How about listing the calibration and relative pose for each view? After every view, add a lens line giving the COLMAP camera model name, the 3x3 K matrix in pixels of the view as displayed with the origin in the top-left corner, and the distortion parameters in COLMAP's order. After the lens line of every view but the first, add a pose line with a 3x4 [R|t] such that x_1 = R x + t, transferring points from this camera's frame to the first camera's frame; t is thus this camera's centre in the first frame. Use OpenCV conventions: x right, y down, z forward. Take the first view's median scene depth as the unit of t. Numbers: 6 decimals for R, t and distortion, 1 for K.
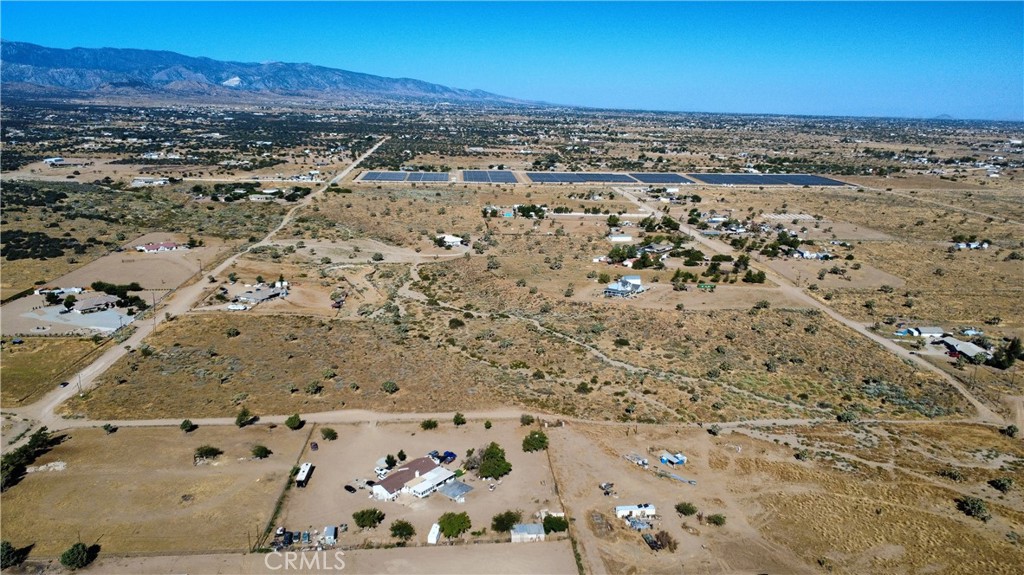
lens RADIAL K [[775.1, 0, 514.4], [0, 775.1, 288.9], [0, 0, 1]] dist [0.008736, -0.013108]
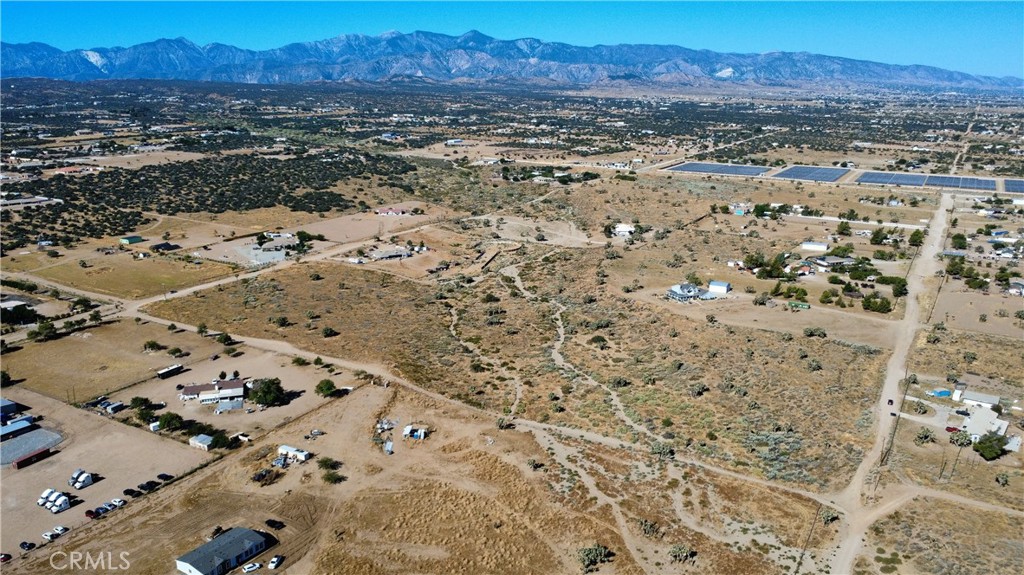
lens RADIAL K [[775.1, 0, 513.8], [0, 775.1, 290.2], [0, 0, 1]] dist [0.008736, -0.013108]
pose [[0.819606, 0.138003, -0.556058, 0.569781], [-0.130701, 0.990001, 0.053052, -0.029693], [0.557820, 0.029196, 0.829449, 0.127571]]
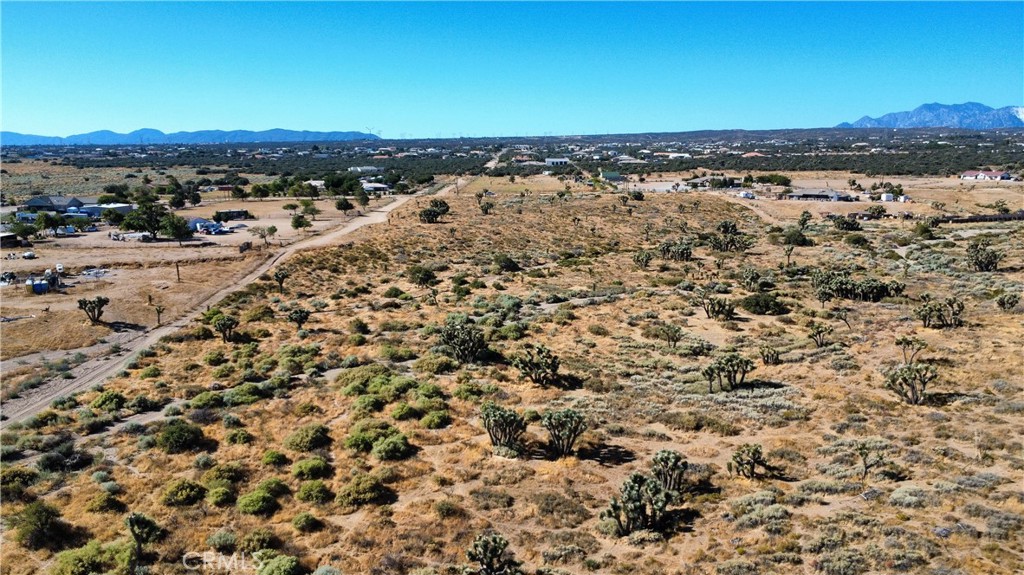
lens RADIAL K [[775.1, 0, 513.3], [0, 775.1, 283.2], [0, 0, 1]] dist [0.008736, -0.013108]
pose [[-0.101778, 0.161784, -0.981564, 0.472993], [-0.235377, 0.954755, 0.181772, 0.023053], [0.966560, 0.249537, -0.059093, 0.888913]]
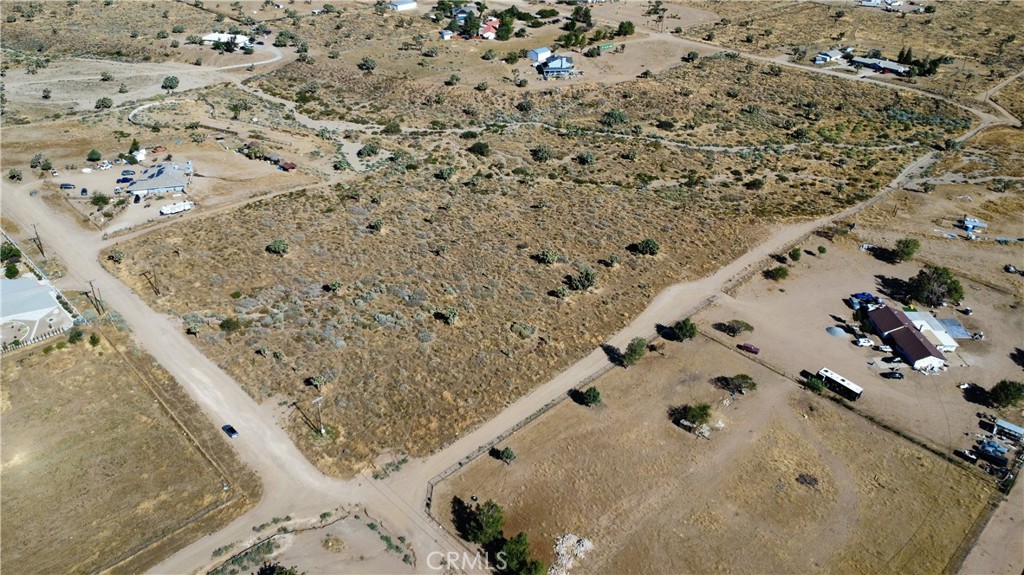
lens RADIAL K [[775.1, 0, 515.0], [0, 775.1, 285.3], [0, 0, 1]] dist [0.008736, -0.013108]
pose [[0.762406, -0.332894, 0.554904, -0.538774], [0.151741, 0.925588, 0.346789, -0.094516], [-0.629056, -0.180192, 0.756187, 0.389179]]
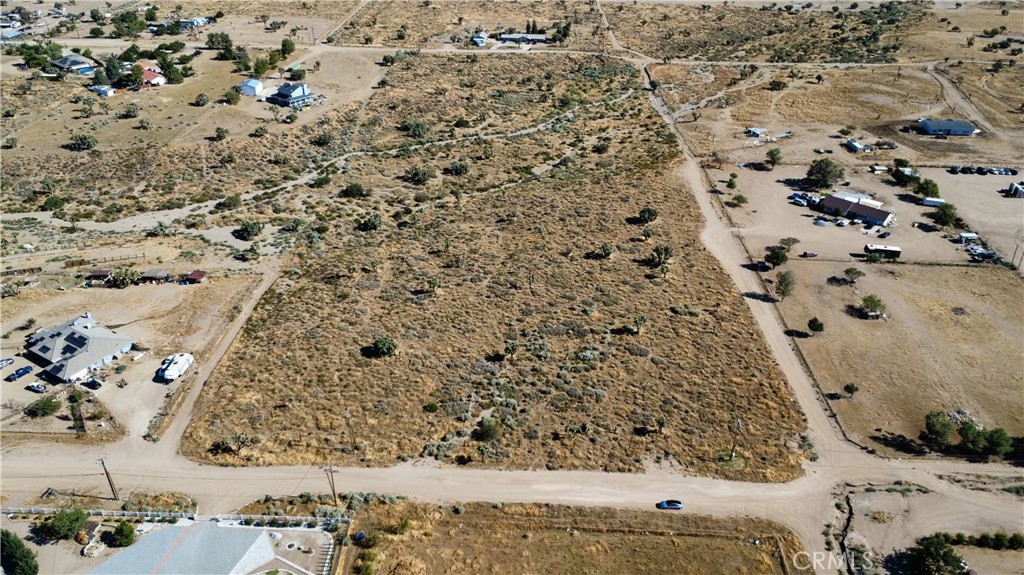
lens RADIAL K [[775.1, 0, 513.2], [0, 775.1, 284.1], [0, 0, 1]] dist [0.008736, -0.013108]
pose [[0.103034, -0.508405, 0.854932, -0.724993], [0.231592, 0.848146, 0.476459, -0.190192], [-0.967341, 0.148903, 0.205131, 0.760401]]
